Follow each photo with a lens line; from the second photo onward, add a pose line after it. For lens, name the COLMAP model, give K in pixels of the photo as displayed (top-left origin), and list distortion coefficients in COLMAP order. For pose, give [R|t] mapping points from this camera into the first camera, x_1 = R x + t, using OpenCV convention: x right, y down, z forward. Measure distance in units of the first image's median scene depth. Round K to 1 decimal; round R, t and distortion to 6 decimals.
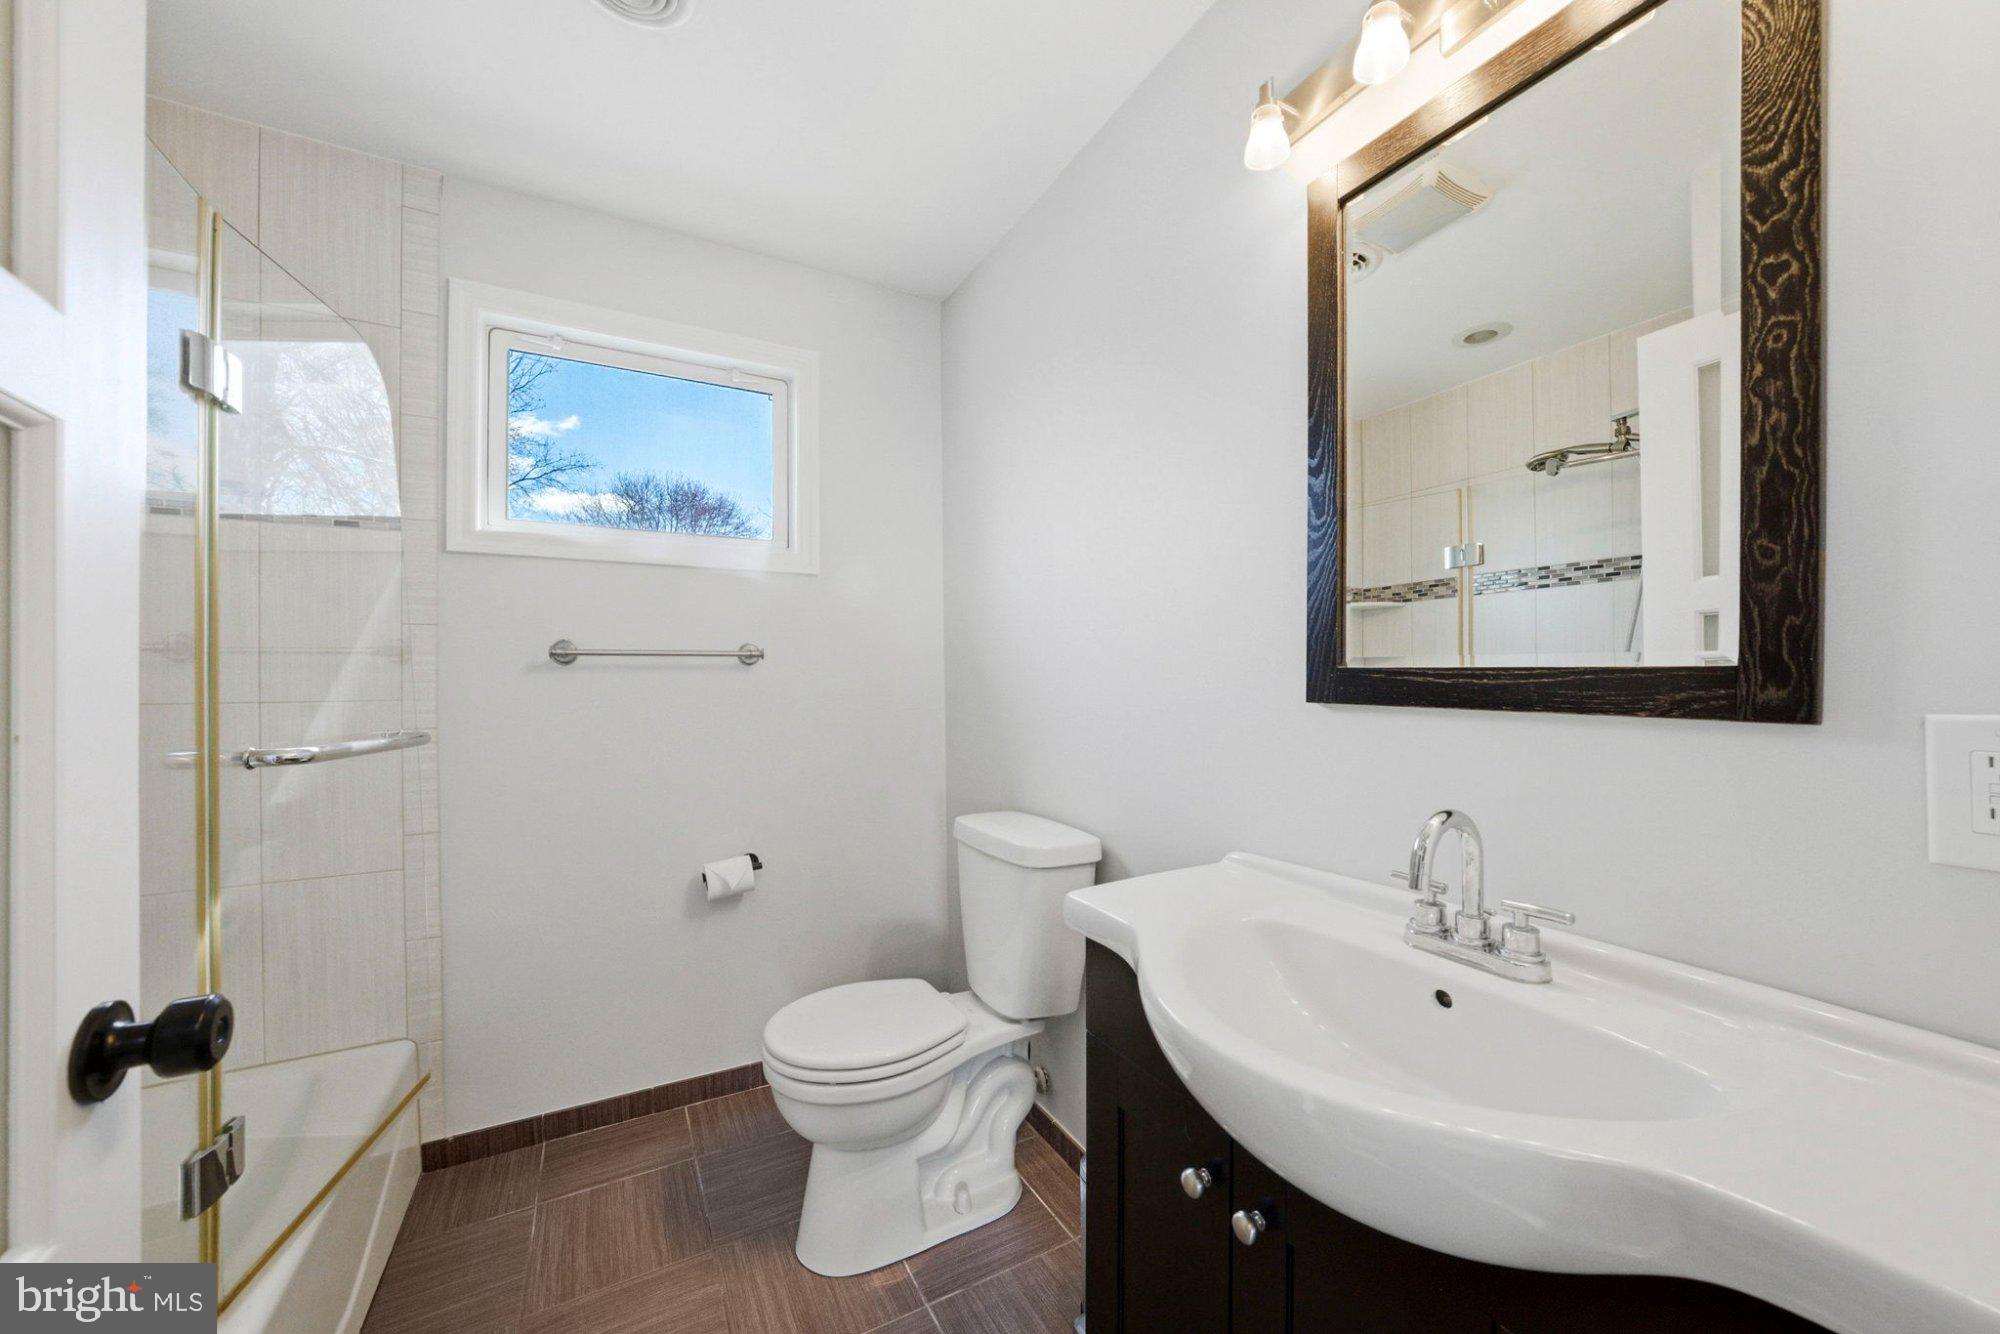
lens RADIAL K [[711.6, 0, 997.4], [0, 711.6, 671.6], [0, 0, 1]] dist [-0.000253, 0.000038]
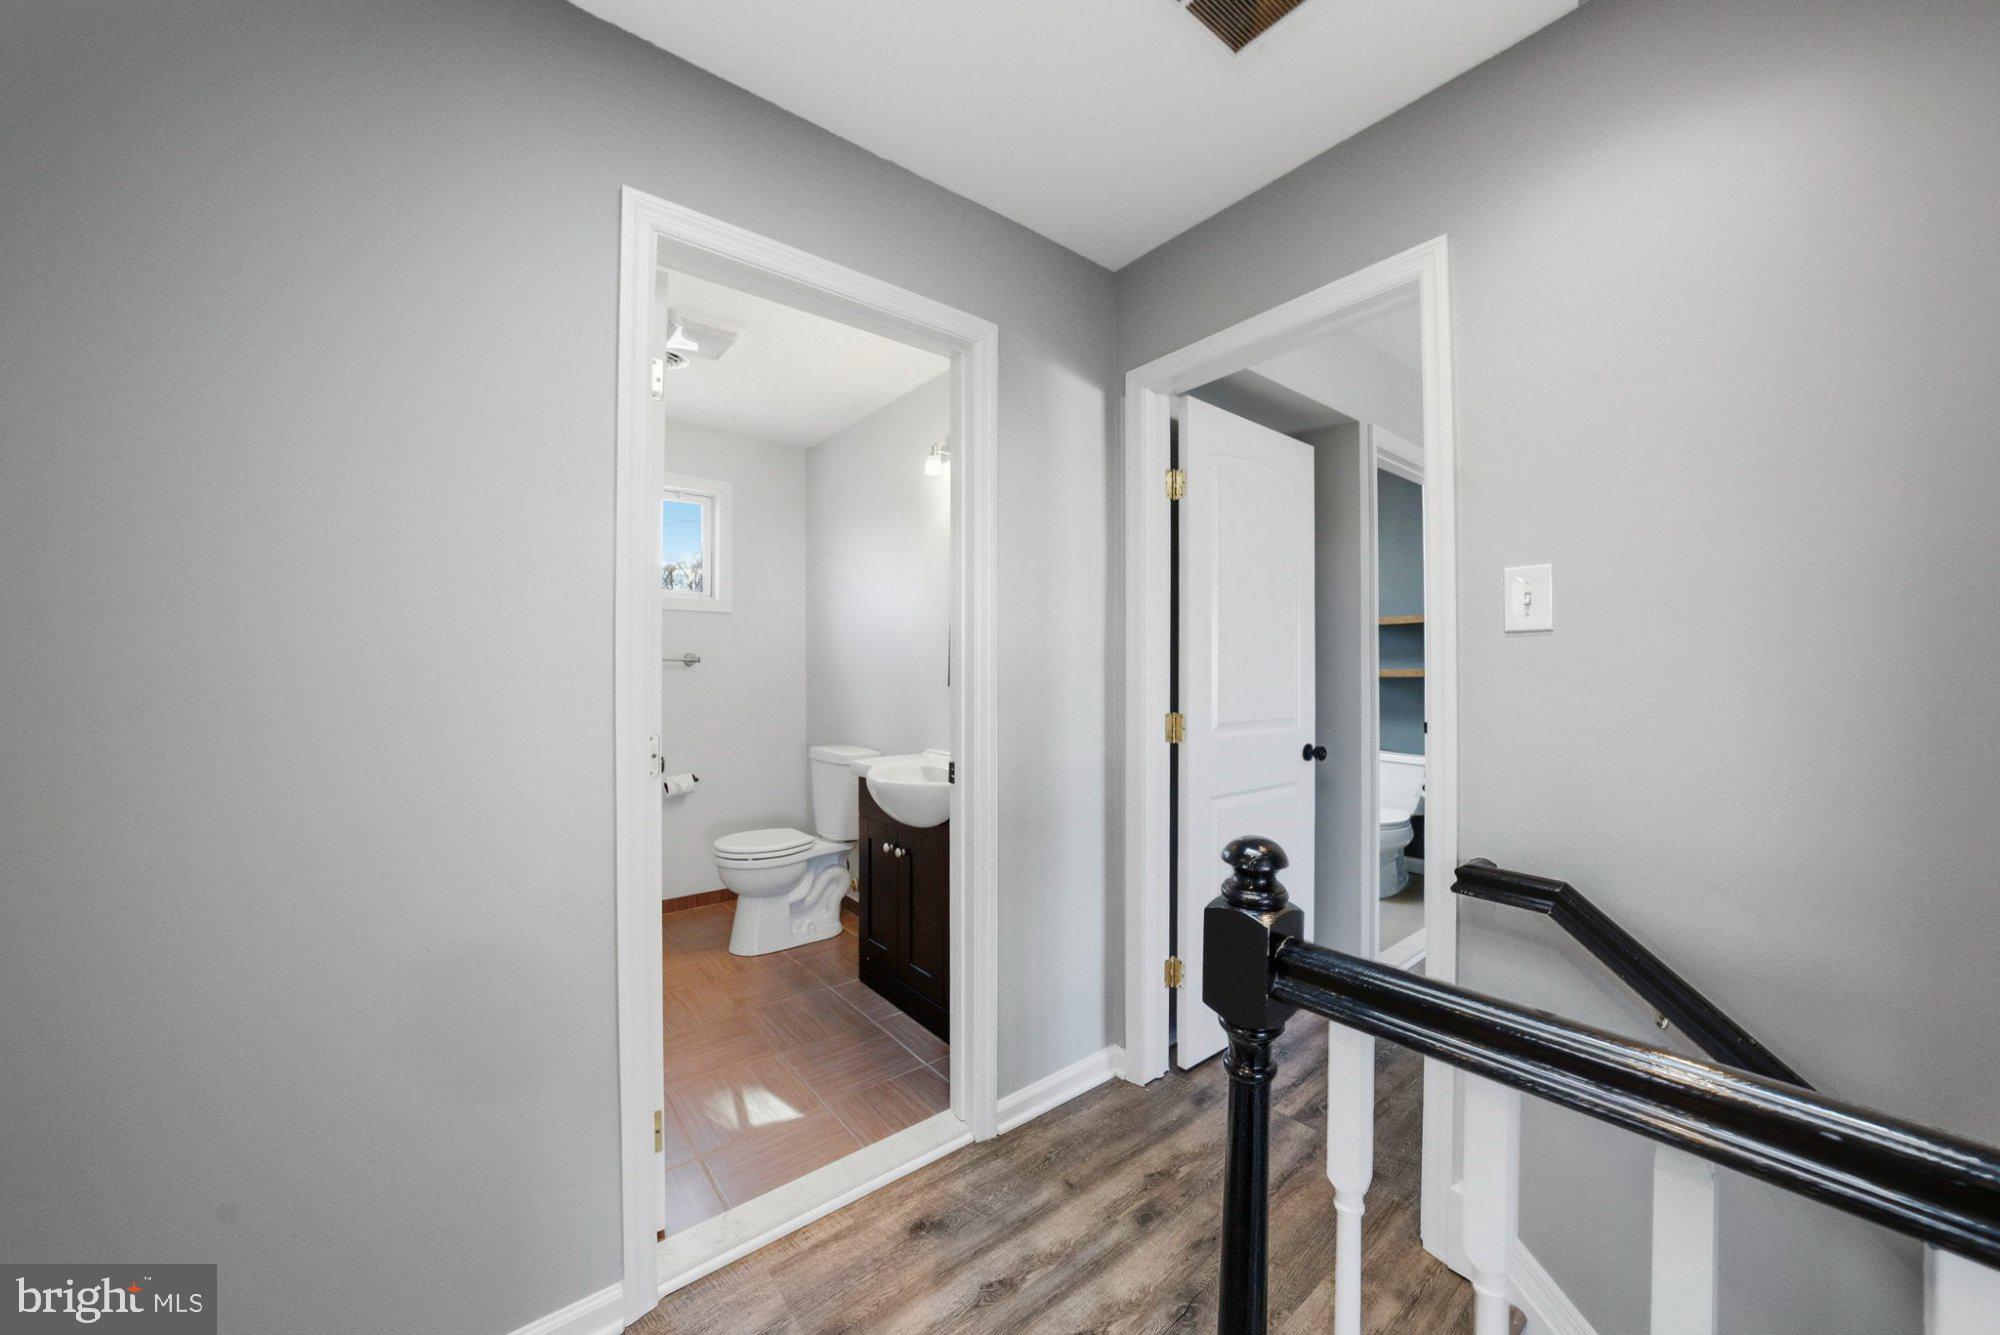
lens RADIAL K [[711.6, 0, 997.4], [0, 711.6, 672.1], [0, 0, 1]] dist [-0.000253, 0.000038]
pose [[0.985059, 0.010335, 0.171905, 0.113194], [-0.011342, 0.999924, 0.004874, -0.014162], [-0.171842, -0.006751, 0.985101, -1.049546]]
